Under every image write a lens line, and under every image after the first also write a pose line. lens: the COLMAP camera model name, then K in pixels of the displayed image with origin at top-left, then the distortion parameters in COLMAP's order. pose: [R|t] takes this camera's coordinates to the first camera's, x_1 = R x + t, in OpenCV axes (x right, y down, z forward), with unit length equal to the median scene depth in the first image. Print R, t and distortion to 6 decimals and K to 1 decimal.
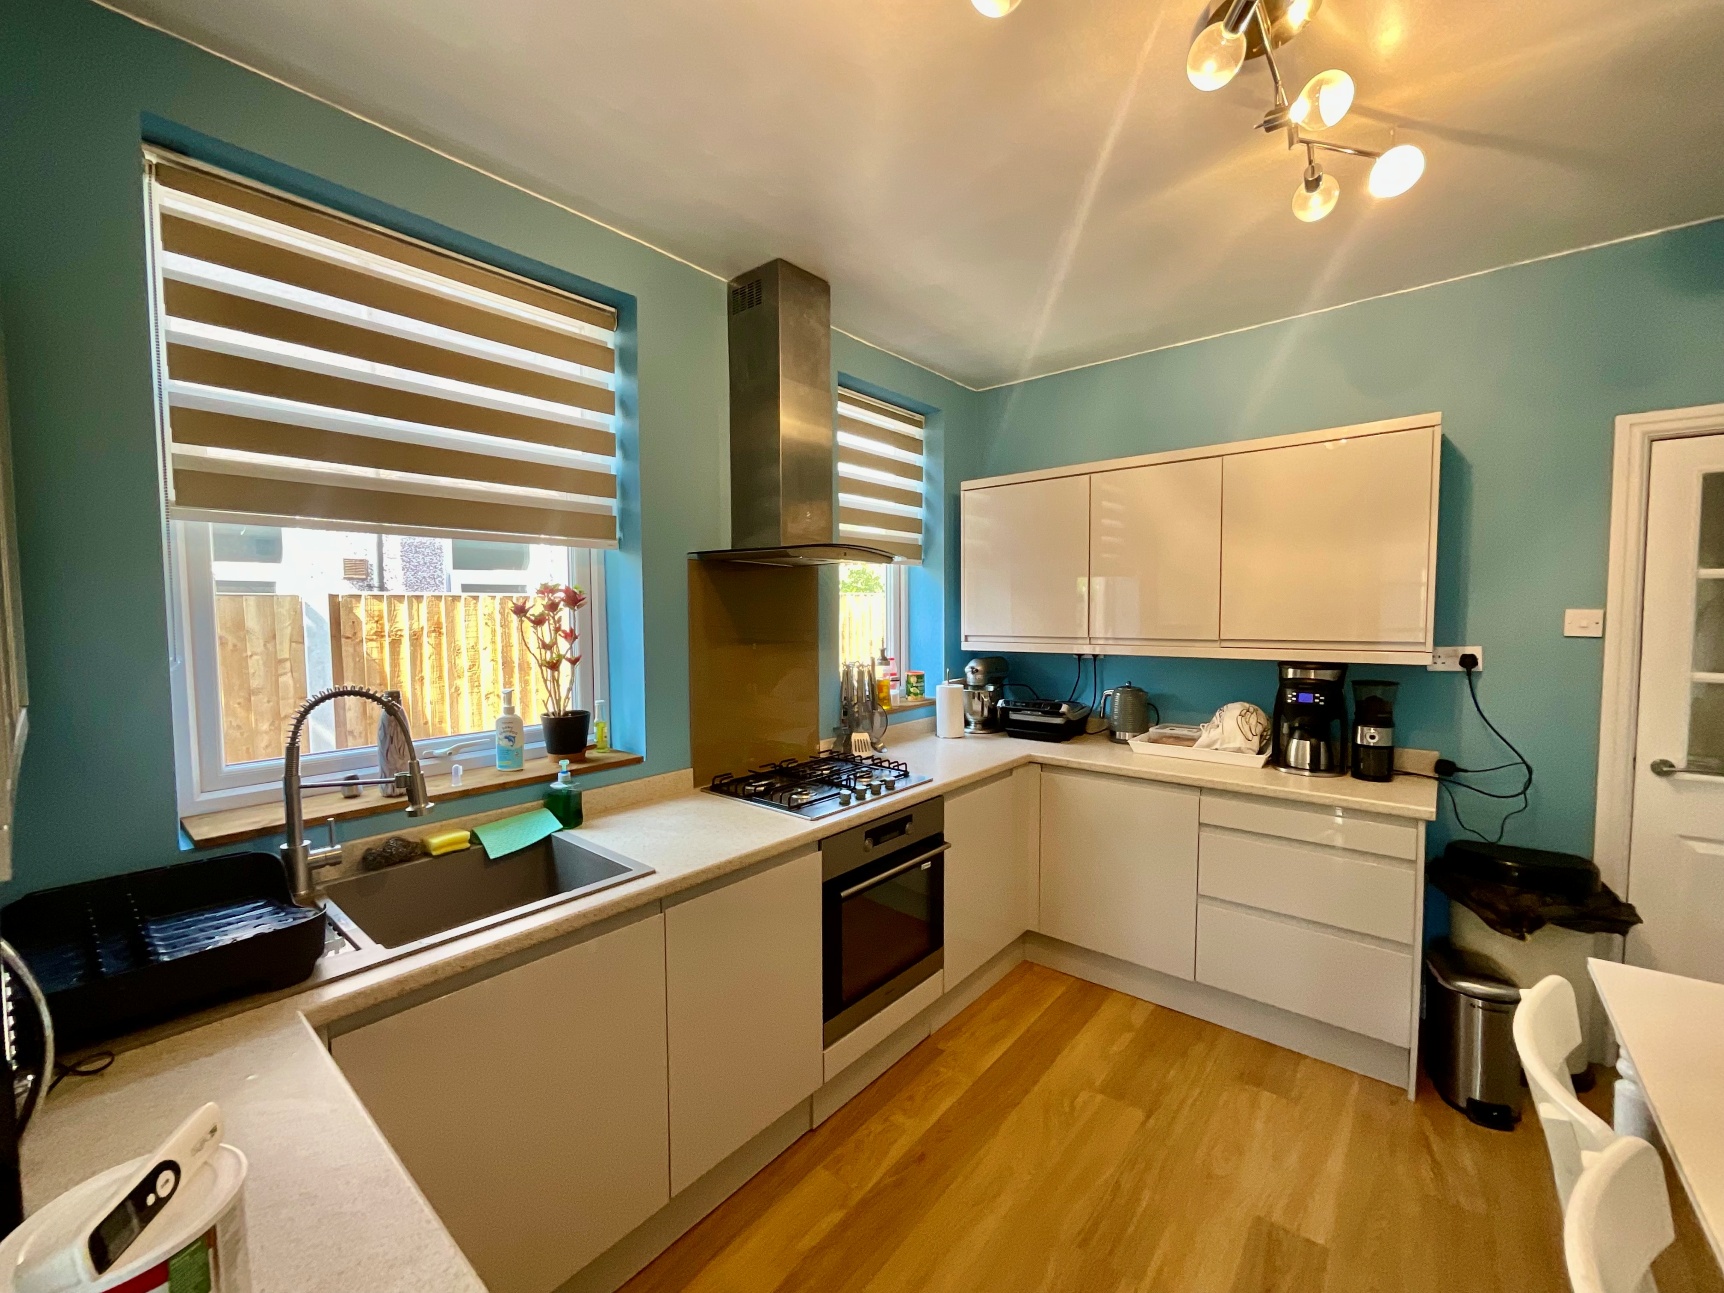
lens RADIAL K [[696.5, 0, 848.8], [0, 696.5, 646.6], [0, 0, 1]] dist [-0.000284, 0.000056]
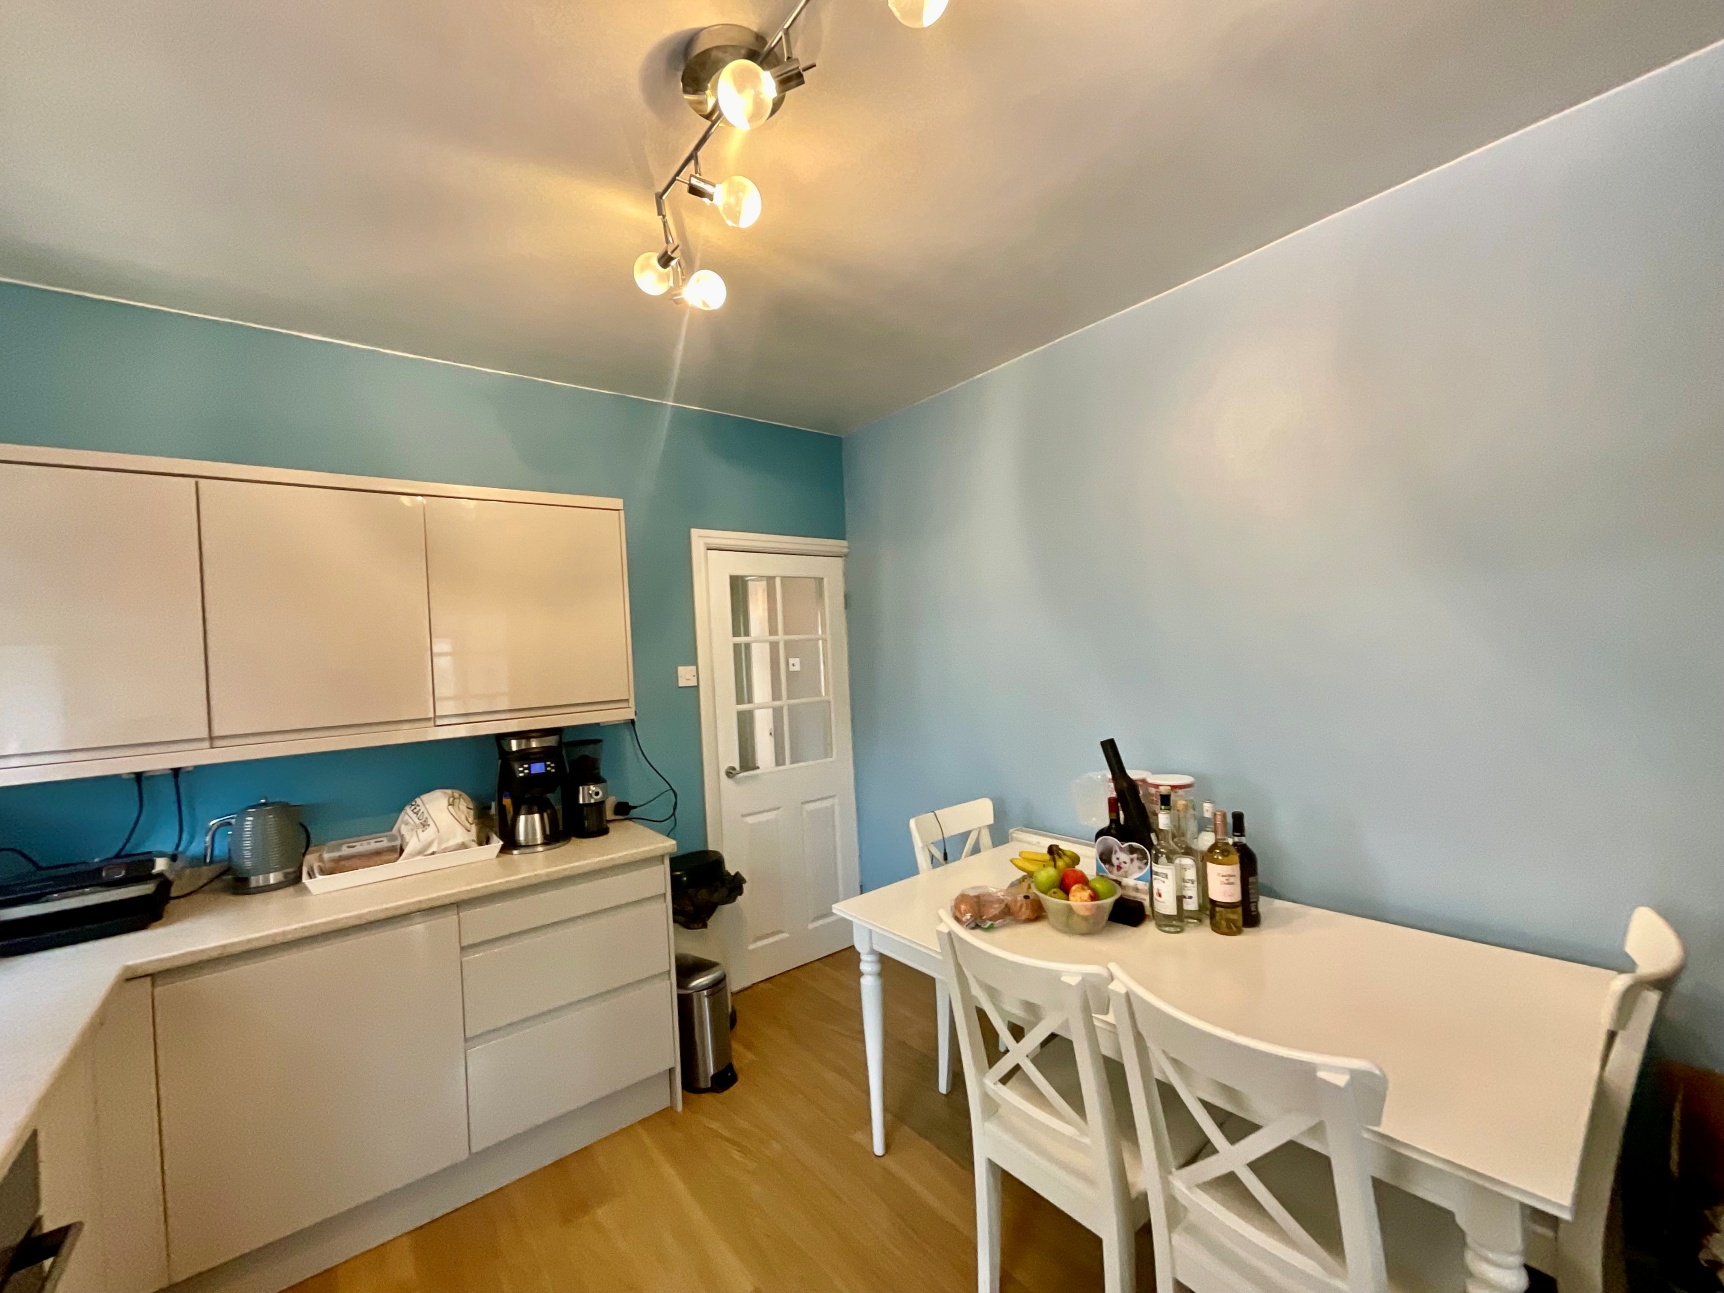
lens RADIAL K [[700.8, 0, 865.3], [0, 700.8, 647.6], [0, 0, 1]] dist [-0.014482, 0.006335]
pose [[0.180867, 0.000165, 0.983508, -0.197854], [0.103364, 0.994459, -0.019176, -0.025350], [-0.978061, 0.105127, 0.179848, 0.377850]]
